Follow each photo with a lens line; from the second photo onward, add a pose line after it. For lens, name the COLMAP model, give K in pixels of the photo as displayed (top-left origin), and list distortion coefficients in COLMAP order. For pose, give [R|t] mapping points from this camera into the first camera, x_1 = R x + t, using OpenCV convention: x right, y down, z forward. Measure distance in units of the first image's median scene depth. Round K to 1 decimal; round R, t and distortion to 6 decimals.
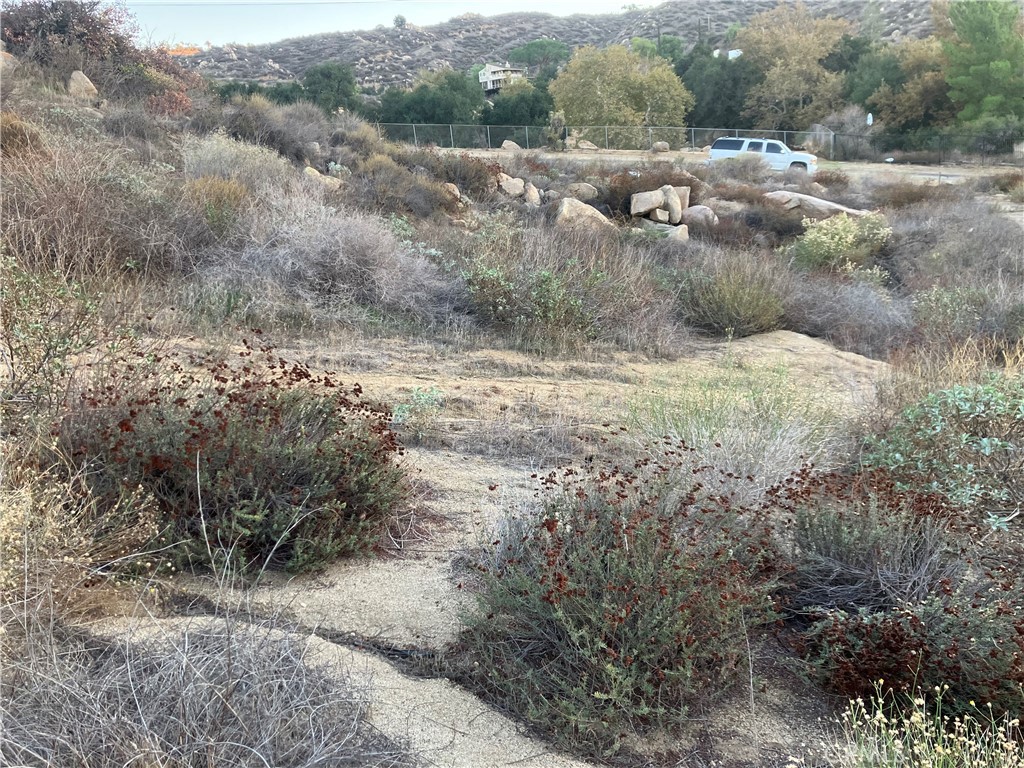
lens RADIAL K [[833.9, 0, 513.9], [0, 833.9, 382.7], [0, 0, 1]] dist [0.008152, -0.005892]
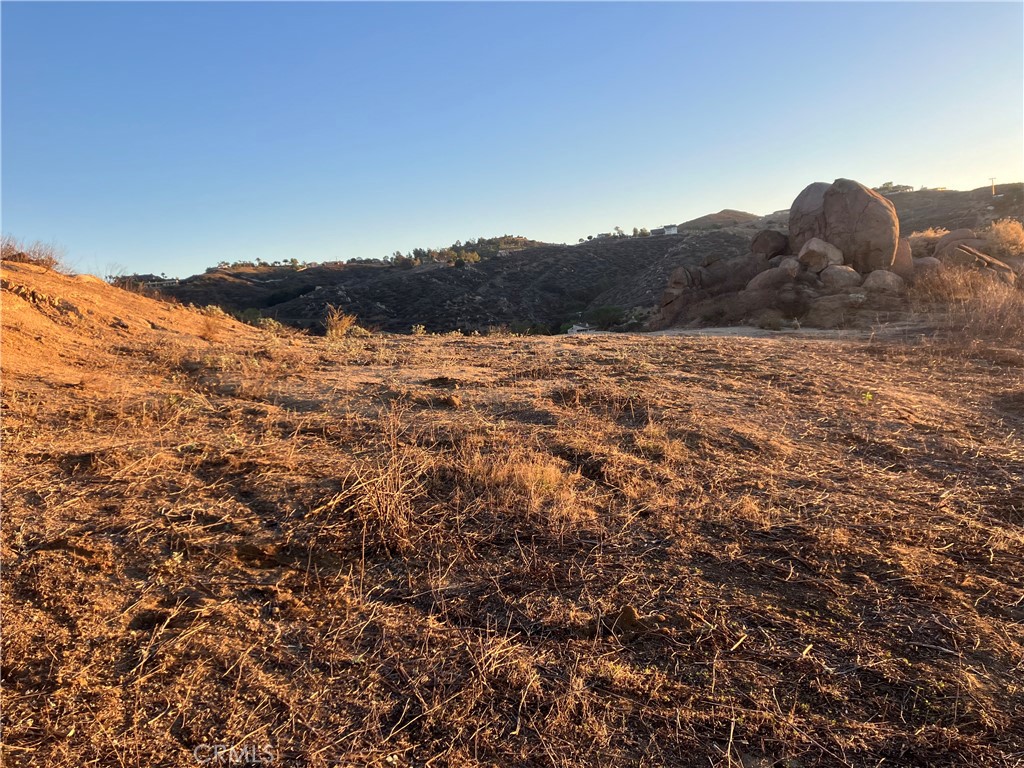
lens RADIAL K [[833.9, 0, 513.9], [0, 833.9, 383.3], [0, 0, 1]] dist [0.008152, -0.005892]
pose [[0.997970, -0.024526, 0.058770, -0.167426], [0.034966, 0.982340, -0.183808, -0.008237], [-0.053224, 0.185490, 0.981204, -0.313879]]
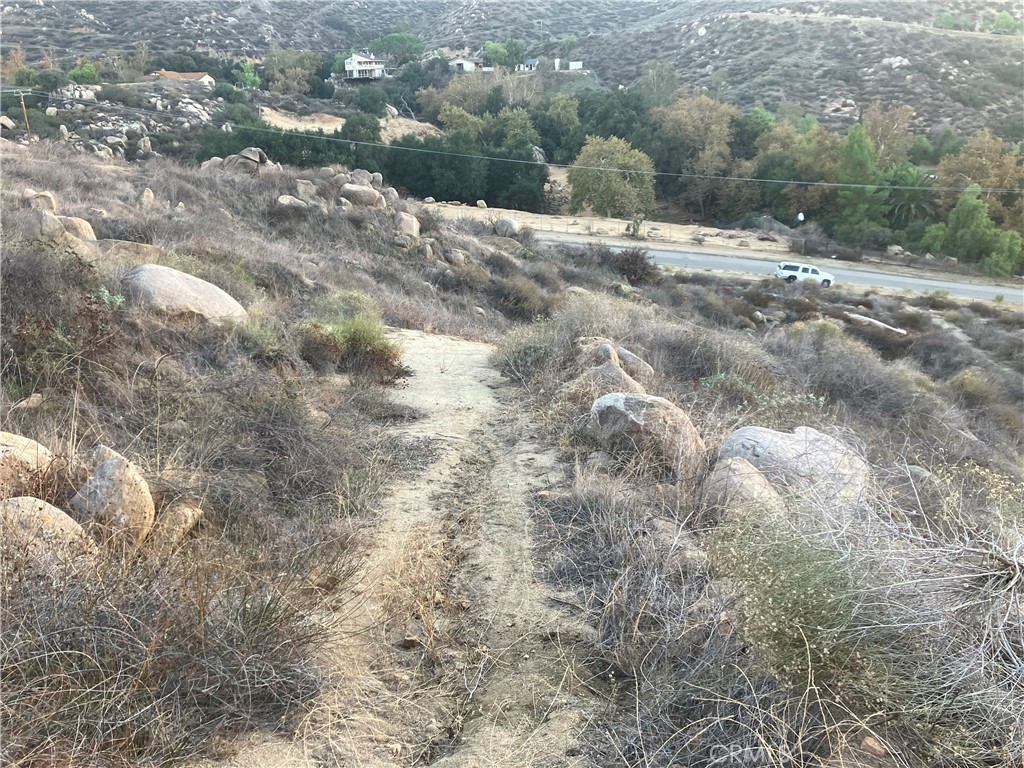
lens RADIAL K [[833.9, 0, 513.0], [0, 833.9, 383.3], [0, 0, 1]] dist [0.008152, -0.005892]
pose [[0.958884, -0.027464, 0.282466, -0.109918], [0.009492, 0.997853, 0.064800, -0.021199], [-0.283639, -0.059454, 0.957086, -0.076875]]
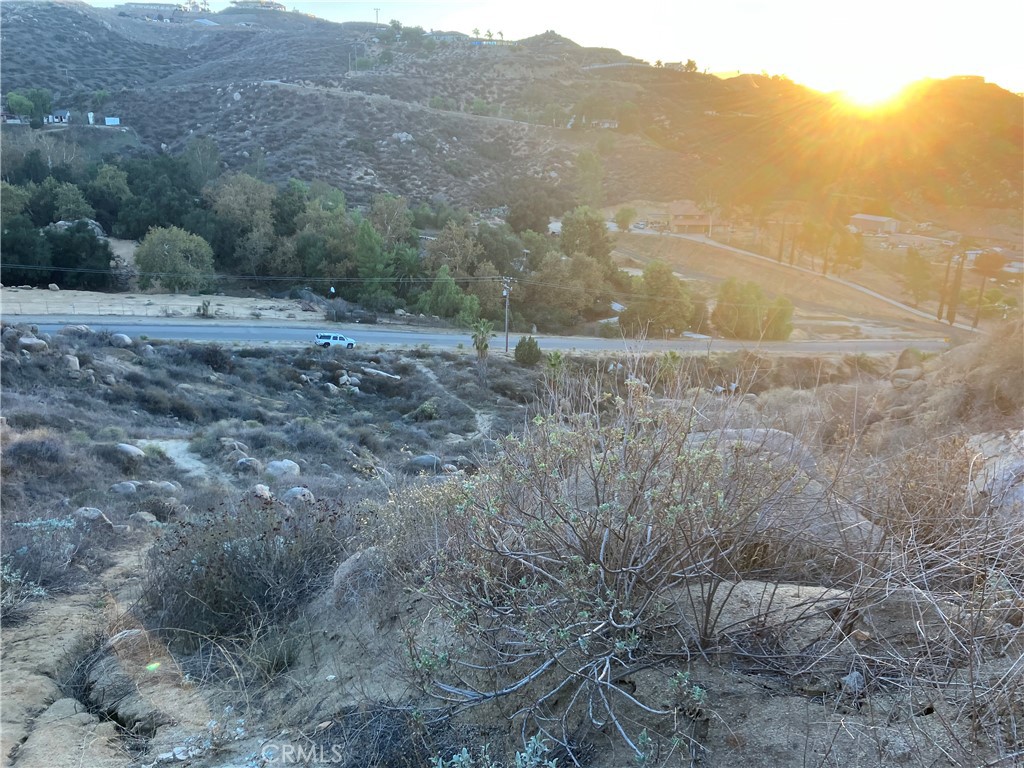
lens RADIAL K [[833.9, 0, 520.1], [0, 833.9, 382.5], [0, 0, 1]] dist [0.008152, -0.005892]
pose [[0.692567, -0.112560, 0.712517, -0.153425], [0.096160, 0.993341, 0.063455, -0.033065], [-0.714915, 0.024569, 0.698779, -0.160317]]
